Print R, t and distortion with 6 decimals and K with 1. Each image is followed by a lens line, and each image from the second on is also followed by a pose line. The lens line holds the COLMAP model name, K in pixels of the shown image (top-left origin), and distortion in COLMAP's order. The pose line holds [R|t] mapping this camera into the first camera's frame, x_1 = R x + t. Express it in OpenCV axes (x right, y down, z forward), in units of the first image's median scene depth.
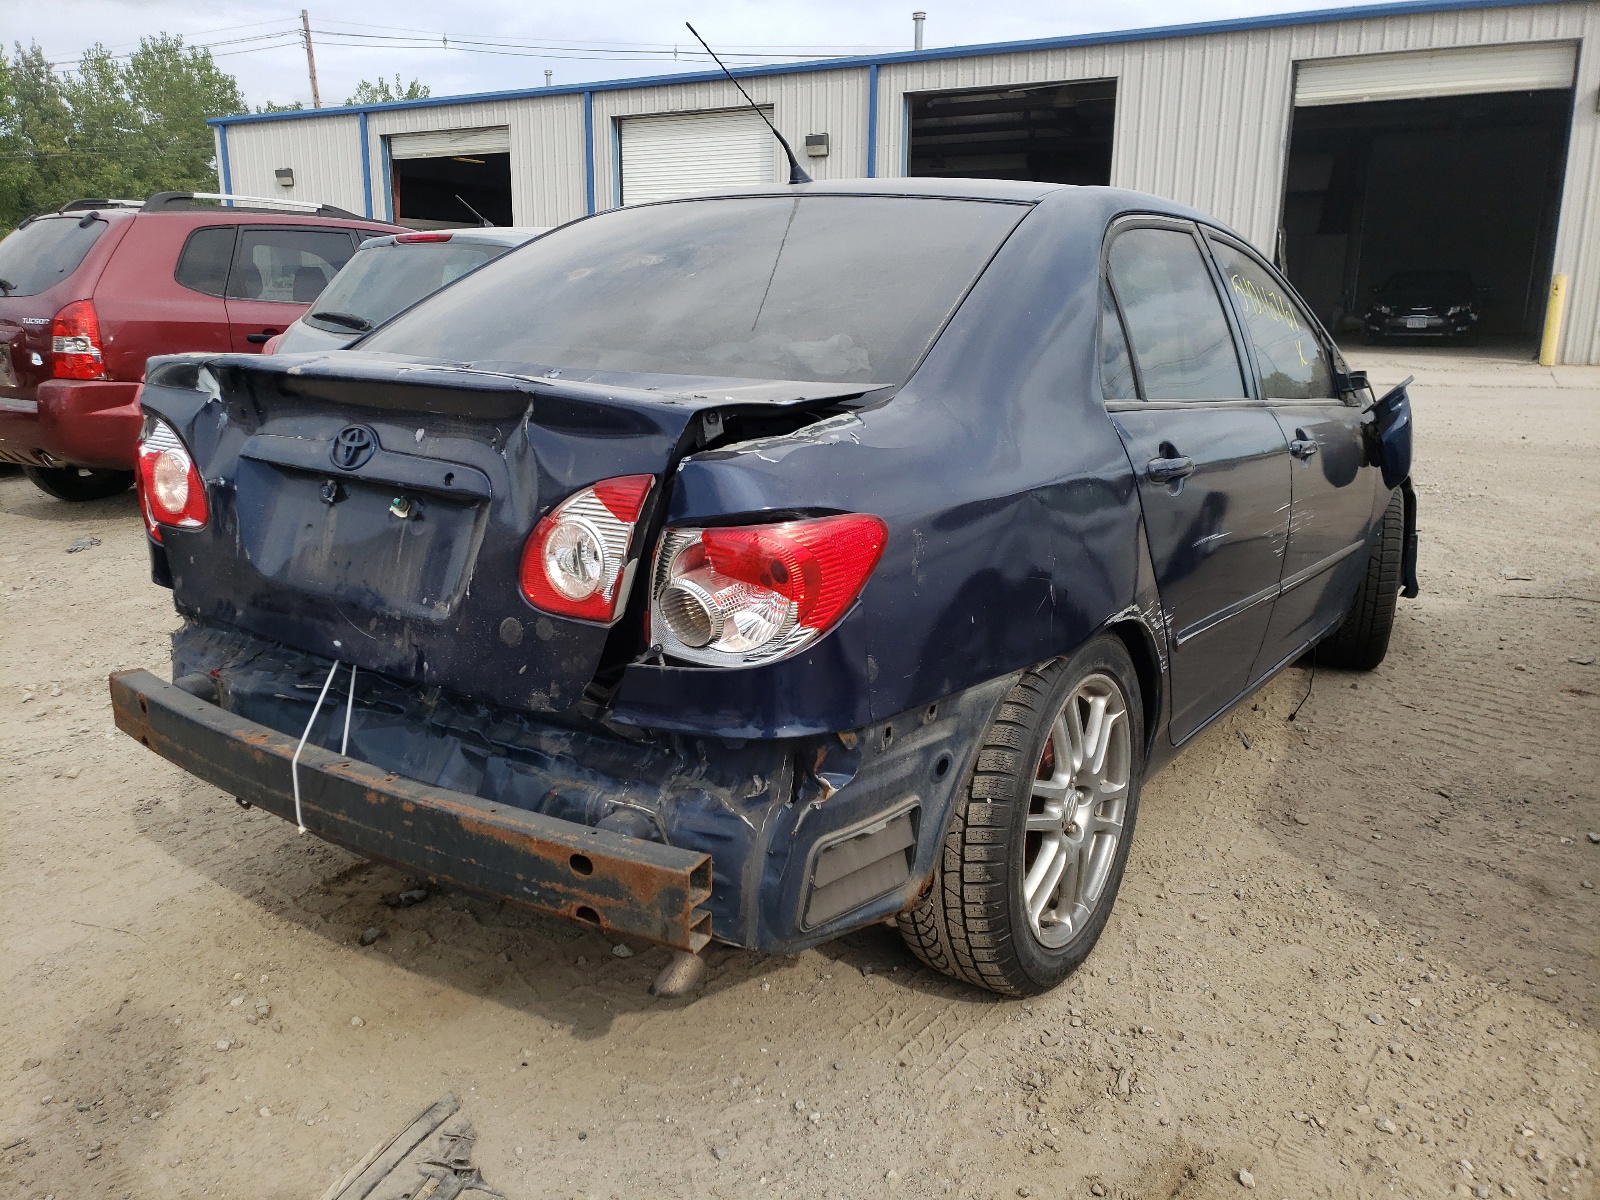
lens RADIAL K [[1227.5, 0, 800.0], [0, 1227.5, 600.0], [0, 0, 1]] dist [0.046428, -0.117864]
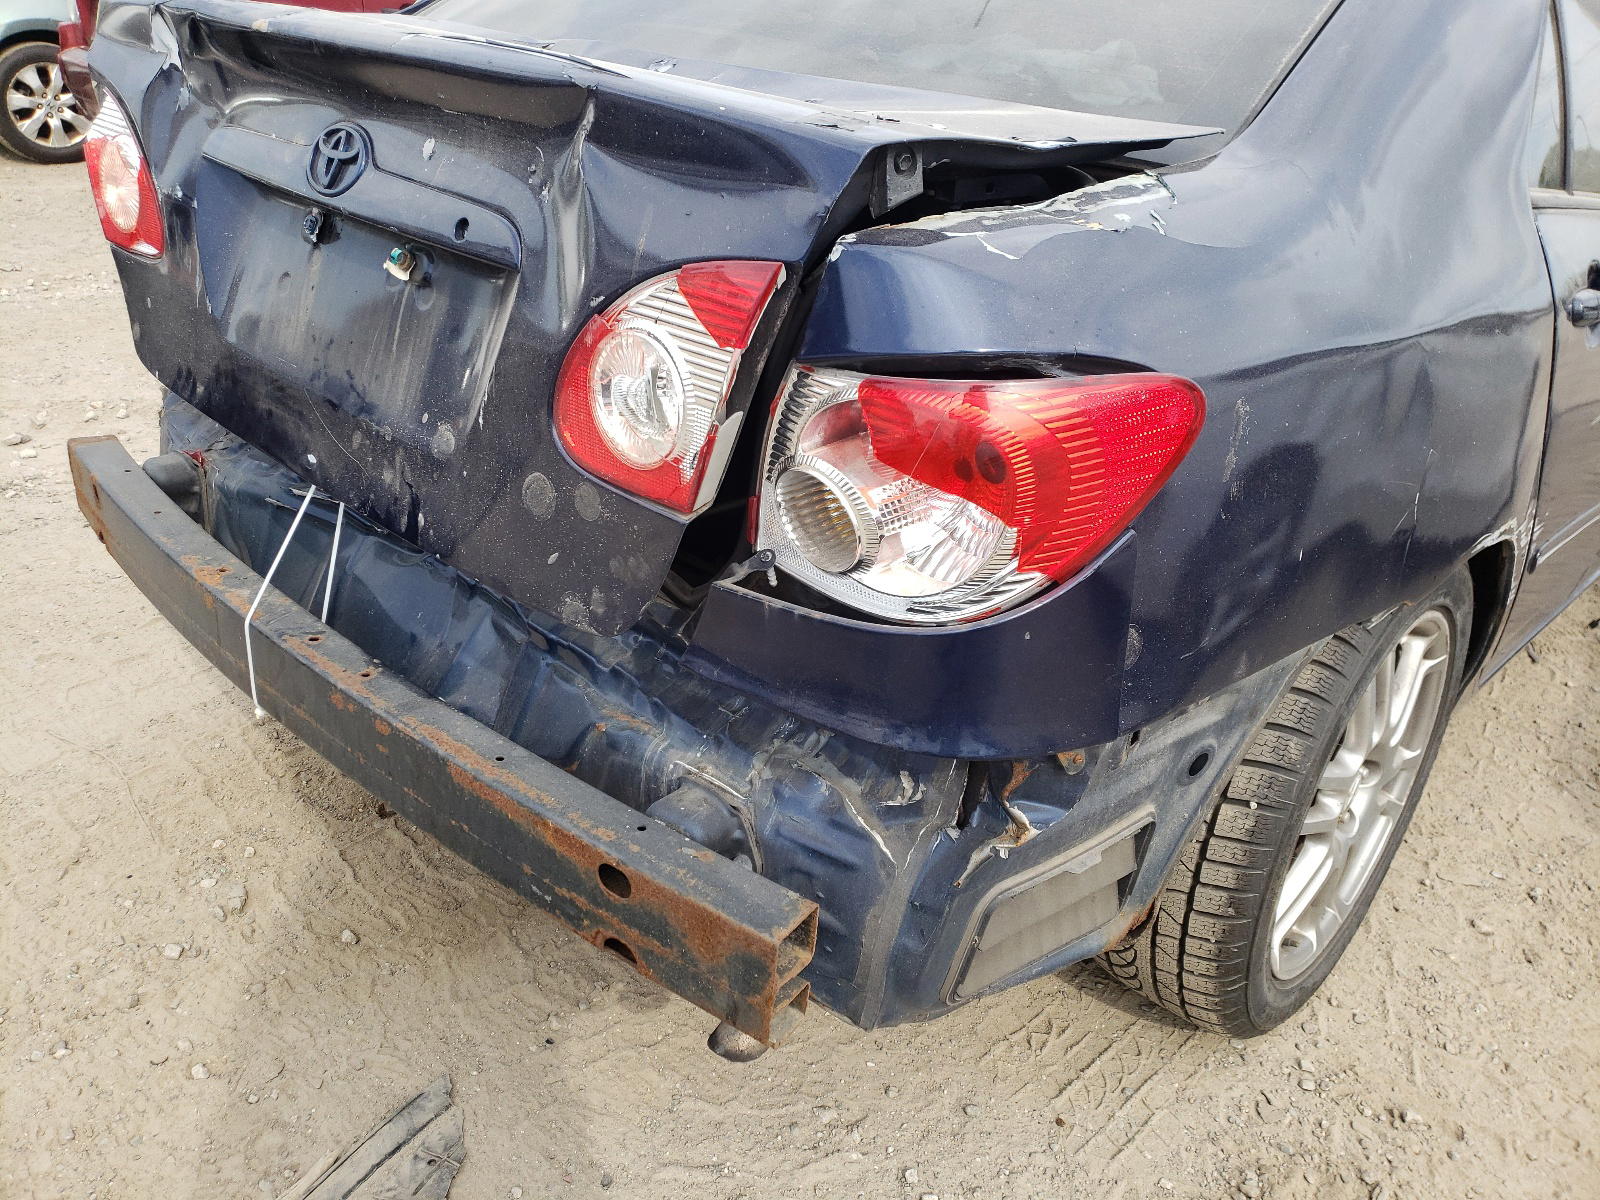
lens RADIAL K [[1287.1, 0, 804.8], [0, 1287.1, 602.8], [0, 0, 1]] dist [0.057871, -0.092269]
pose [[0.987128, 0.123822, -0.101227, -0.028195], [-0.103161, 0.976617, 0.188621, -0.052825], [0.122216, -0.175750, 0.976819, 0.344940]]
